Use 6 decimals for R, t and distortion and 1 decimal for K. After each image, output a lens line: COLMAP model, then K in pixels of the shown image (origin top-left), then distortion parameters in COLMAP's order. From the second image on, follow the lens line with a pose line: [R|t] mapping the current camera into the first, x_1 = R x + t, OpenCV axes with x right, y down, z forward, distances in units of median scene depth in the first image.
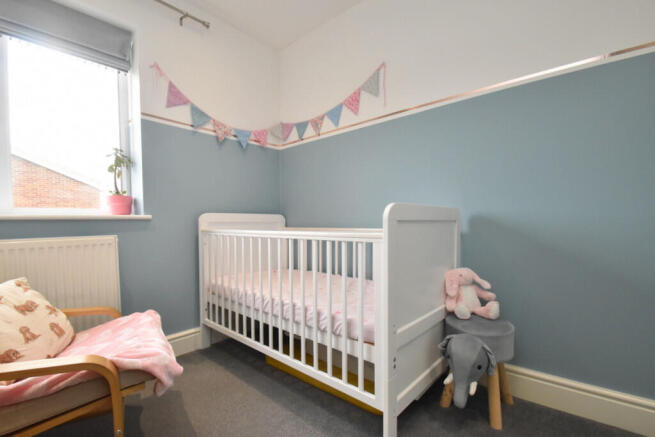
lens RADIAL K [[288.5, 0, 329.7], [0, 288.5, 226.1], [0, 0, 1]] dist [-0.001103, -0.000192]
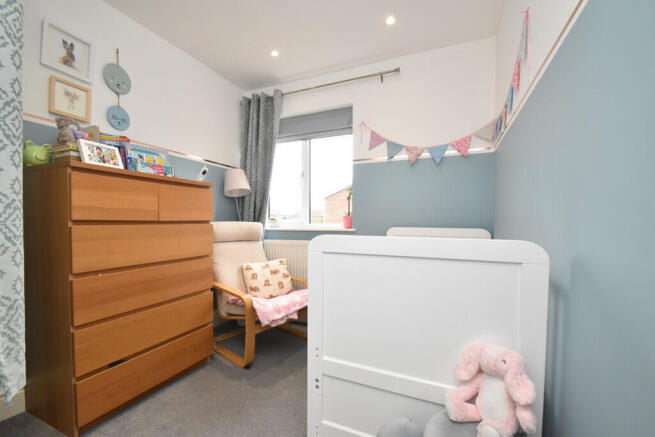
lens RADIAL K [[288.5, 0, 329.7], [0, 288.5, 226.1], [0, 0, 1]] dist [-0.001103, -0.000192]
pose [[0.317850, 0.027251, -0.947749, 0.683488], [-0.018010, 0.999580, 0.022701, -0.076411], [0.947970, 0.009853, 0.318208, 0.380505]]
